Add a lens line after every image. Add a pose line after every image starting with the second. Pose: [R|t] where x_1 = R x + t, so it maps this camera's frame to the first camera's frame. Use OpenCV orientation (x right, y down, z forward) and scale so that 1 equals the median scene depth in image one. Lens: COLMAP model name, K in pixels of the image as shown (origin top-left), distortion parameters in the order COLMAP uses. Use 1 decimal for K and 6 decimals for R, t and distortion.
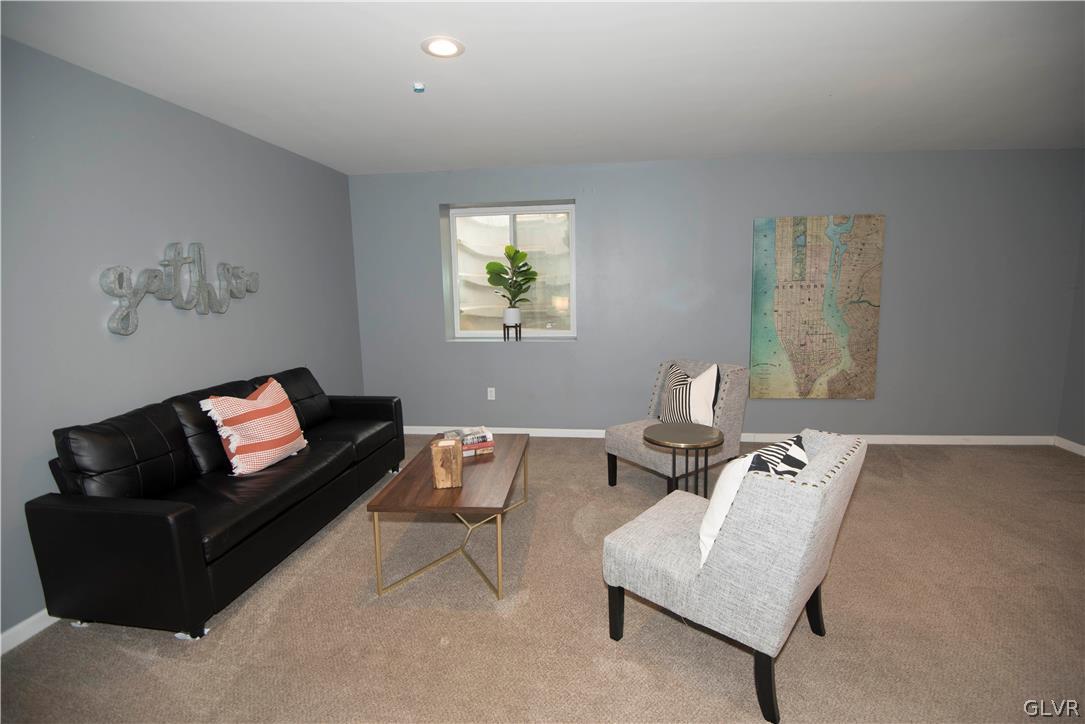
lens RADIAL K [[496.8, 0, 548.3], [0, 496.8, 358.4], [0, 0, 1]] dist [-0.016542, -0.011611]
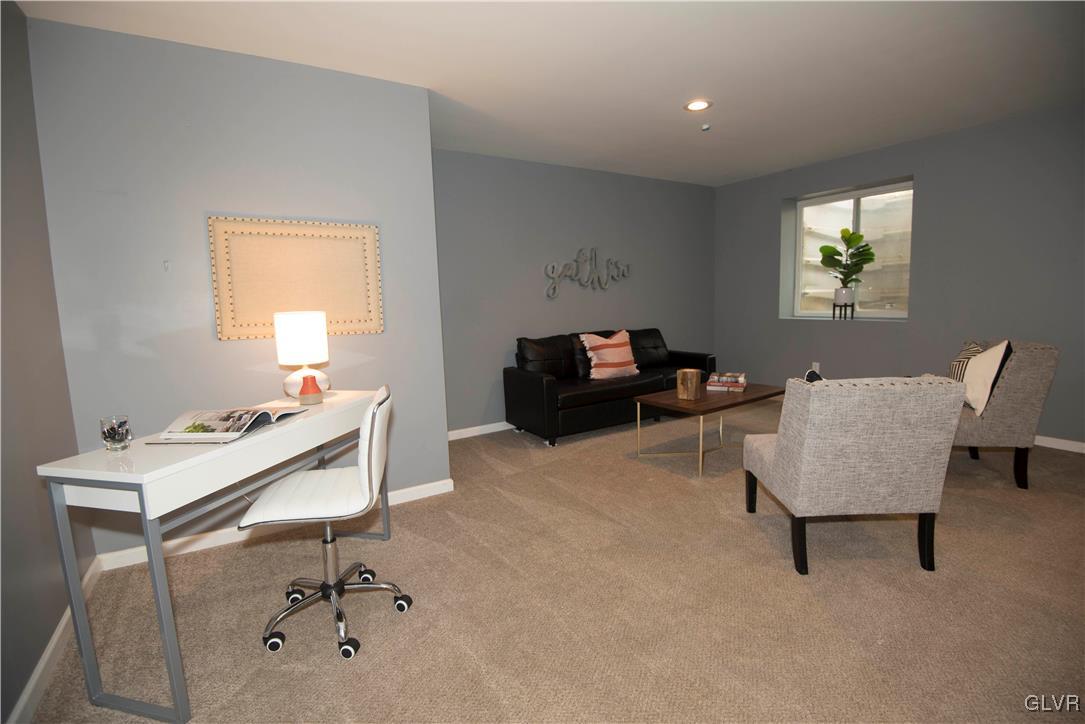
lens RADIAL K [[496.8, 0, 548.3], [0, 496.8, 358.4], [0, 0, 1]] dist [-0.016542, -0.011611]
pose [[0.633309, 0.090030, -0.768645, 0.560984], [-0.088149, 0.995138, 0.043930, 0.090334], [0.768863, 0.039933, 0.638166, -0.227713]]
